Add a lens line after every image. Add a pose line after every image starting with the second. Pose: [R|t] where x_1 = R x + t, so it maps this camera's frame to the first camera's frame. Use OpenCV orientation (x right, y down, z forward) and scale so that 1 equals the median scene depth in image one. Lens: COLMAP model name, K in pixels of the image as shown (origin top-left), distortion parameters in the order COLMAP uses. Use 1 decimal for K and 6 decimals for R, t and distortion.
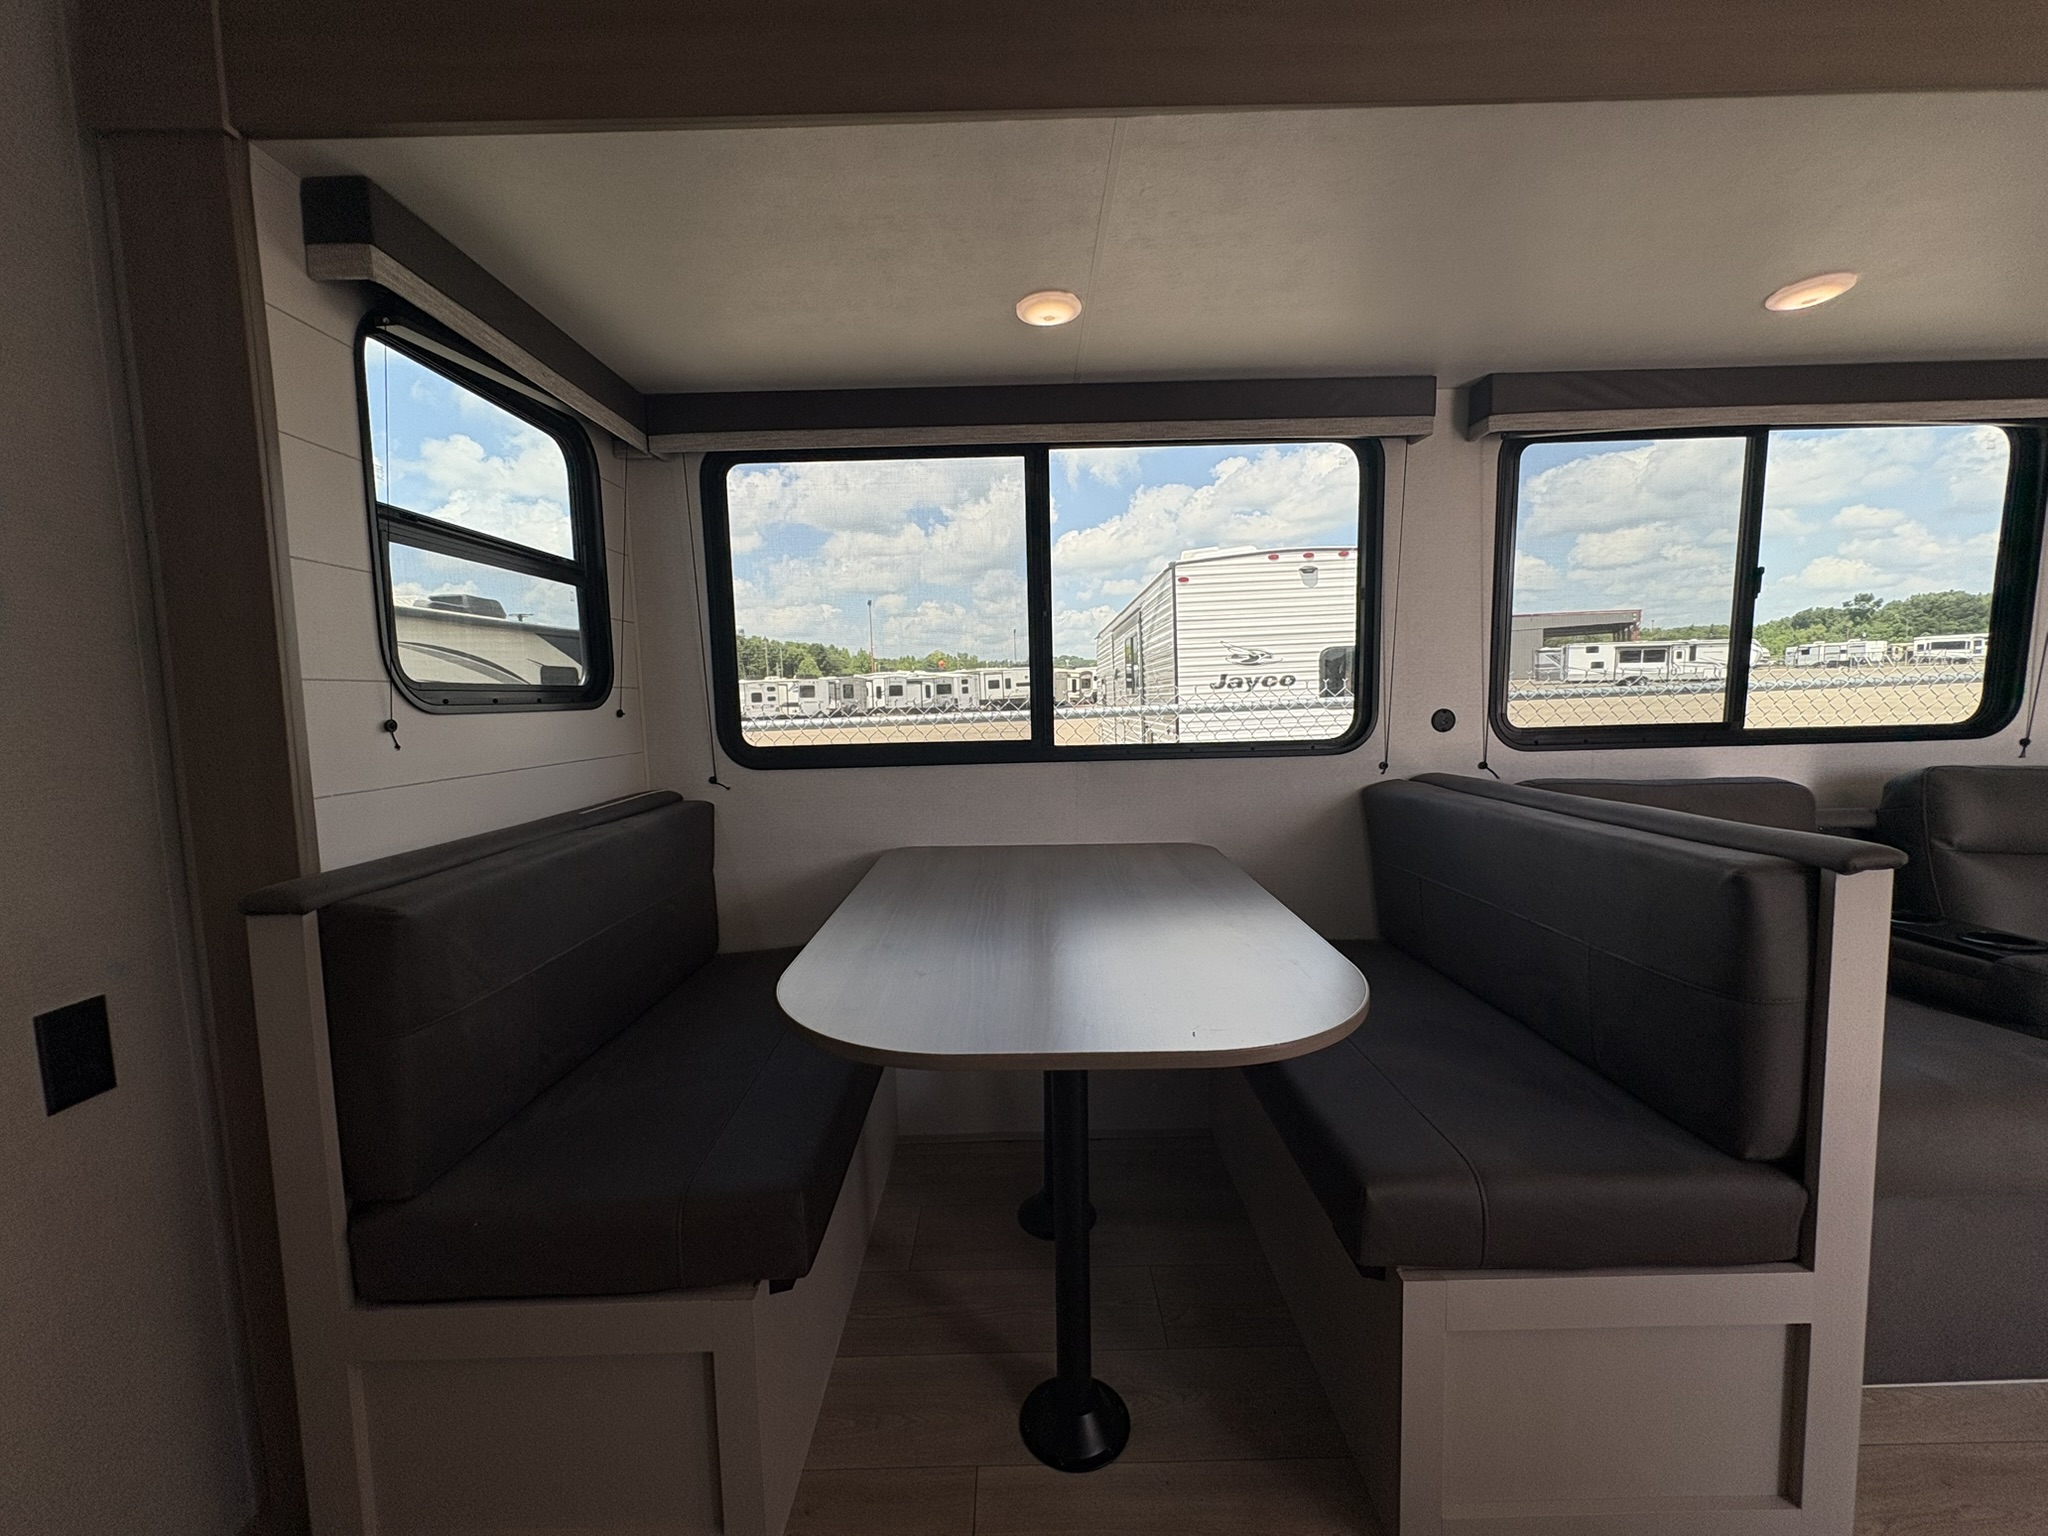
lens RADIAL K [[817.9, 0, 1023.9], [0, 817.9, 767.3], [0, 0, 1]] dist [0.000751, 0.000163]
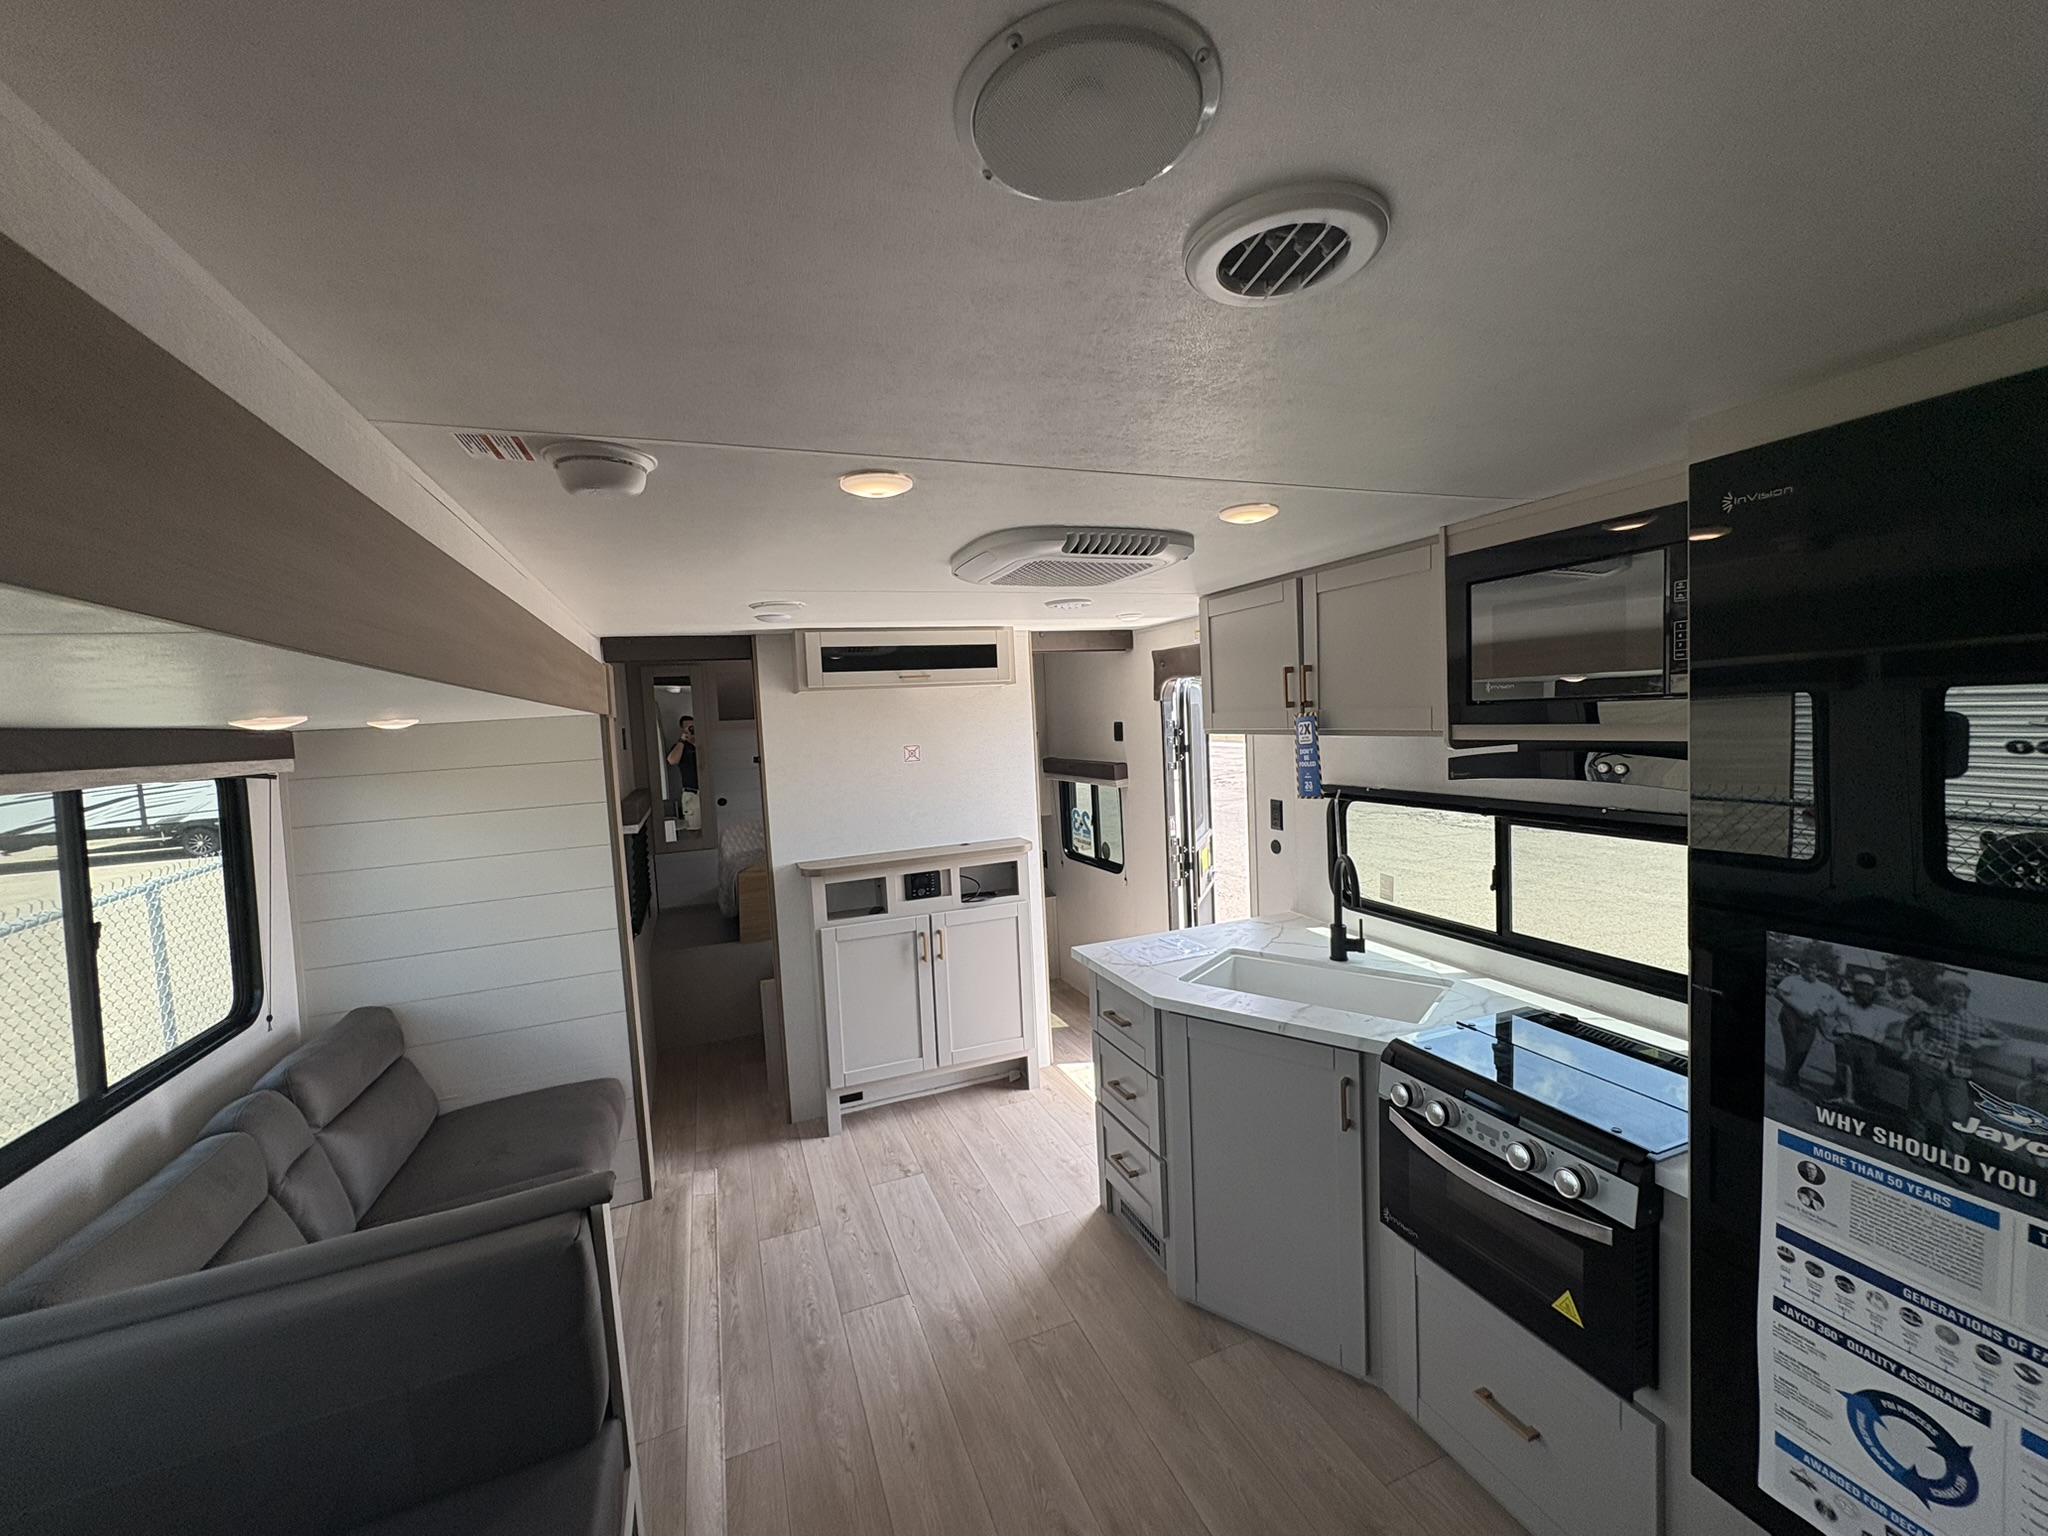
lens RADIAL K [[817.9, 0, 1023.9], [0, 817.9, 767.3], [0, 0, 1]] dist [0.000751, 0.000163]
pose [[-0.363524, -0.010529, 0.931525, -0.090939], [0.152014, 0.985863, 0.070466, -0.086326], [-0.919099, 0.167221, -0.356784, 0.090511]]
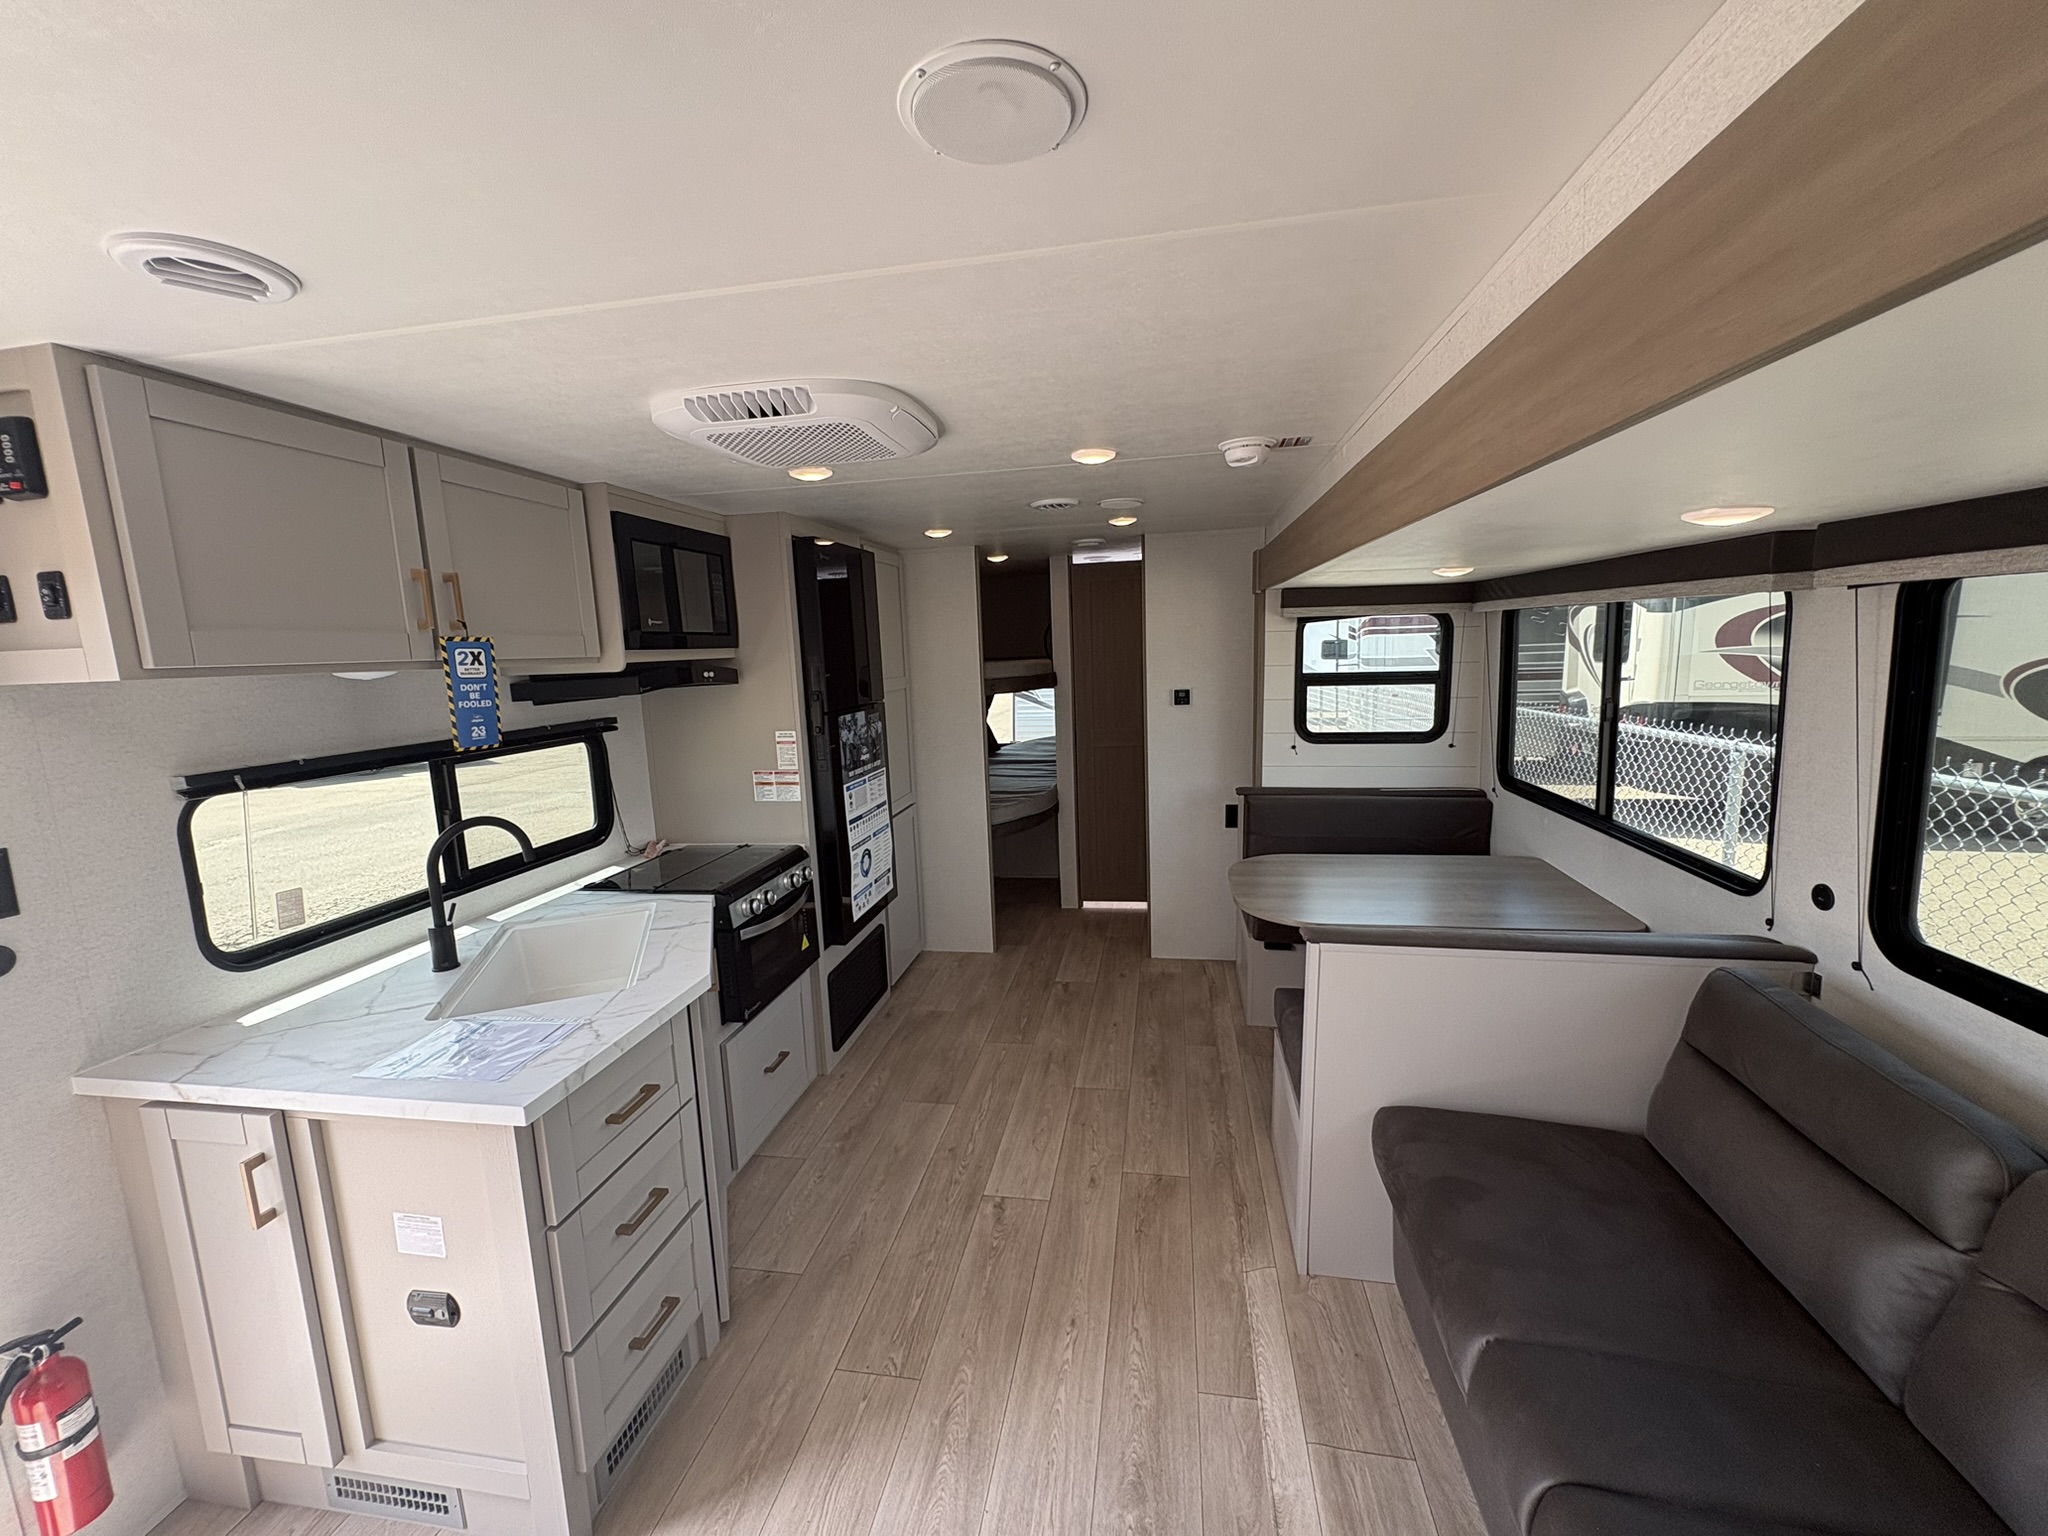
lens RADIAL K [[817.9, 0, 1023.9], [0, 817.9, 767.3], [0, 0, 1]] dist [0.000751, 0.000163]
pose [[-0.170699, 0.182701, -0.968237, 0.400579], [-0.052776, 0.979553, 0.194141, -0.086038], [0.983909, 0.084239, -0.157567, 0.076802]]
